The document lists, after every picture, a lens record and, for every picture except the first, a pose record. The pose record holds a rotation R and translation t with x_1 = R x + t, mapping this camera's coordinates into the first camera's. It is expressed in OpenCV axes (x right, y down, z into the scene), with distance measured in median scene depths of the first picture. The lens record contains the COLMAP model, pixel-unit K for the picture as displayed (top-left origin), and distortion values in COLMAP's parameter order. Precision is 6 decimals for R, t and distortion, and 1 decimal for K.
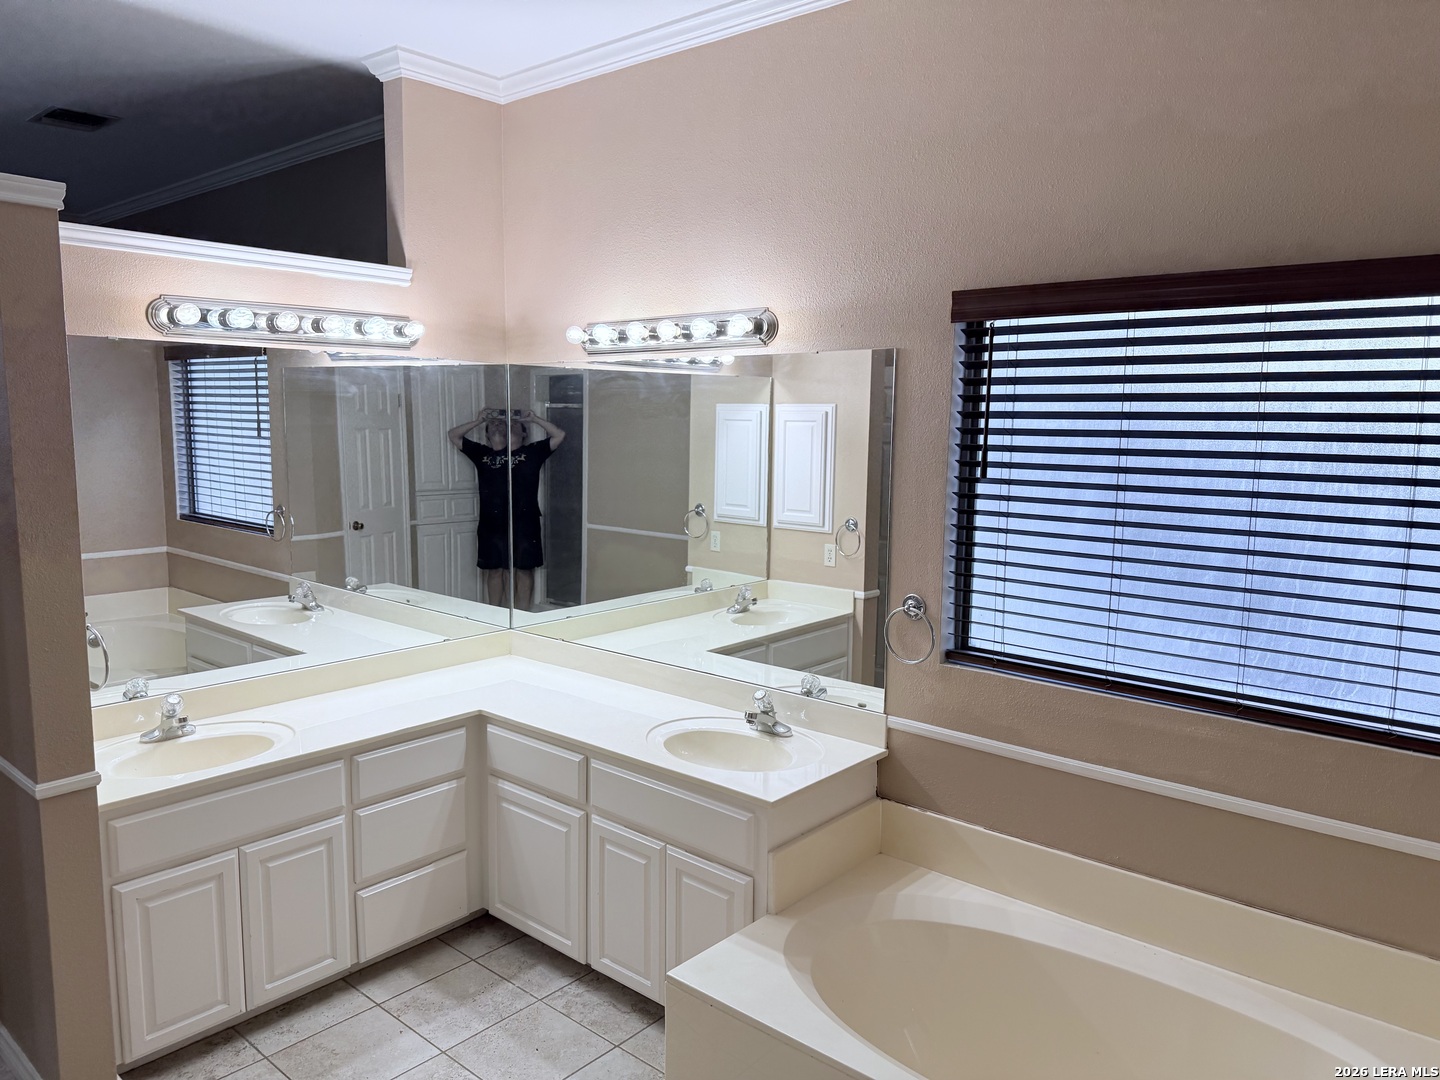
lens RADIAL K [[1020.4, 0, 709.3], [0, 1020.4, 544.2], [0, 0, 1]] dist [0.053422, -0.067859]
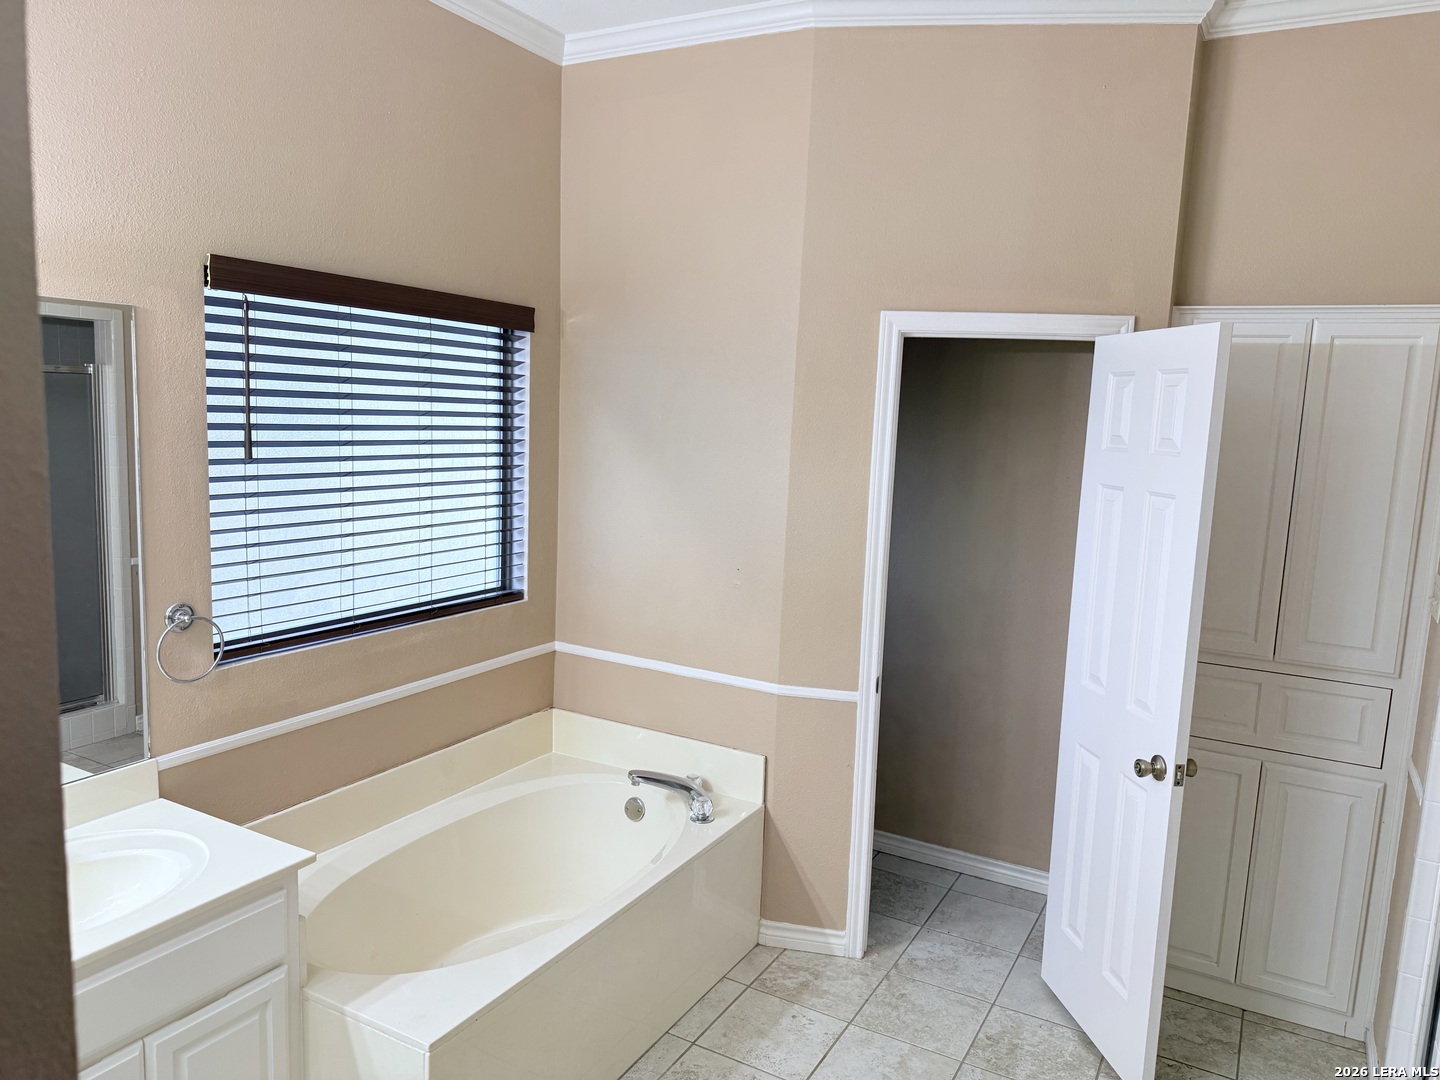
lens RADIAL K [[1020.4, 0, 709.3], [0, 1020.4, 544.2], [0, 0, 1]] dist [0.053422, -0.067859]
pose [[-0.208611, -0.142877, 0.967506, -0.784082], [0.090711, 0.982180, 0.164603, -0.108735], [-0.973783, 0.122102, -0.191933, 0.802875]]
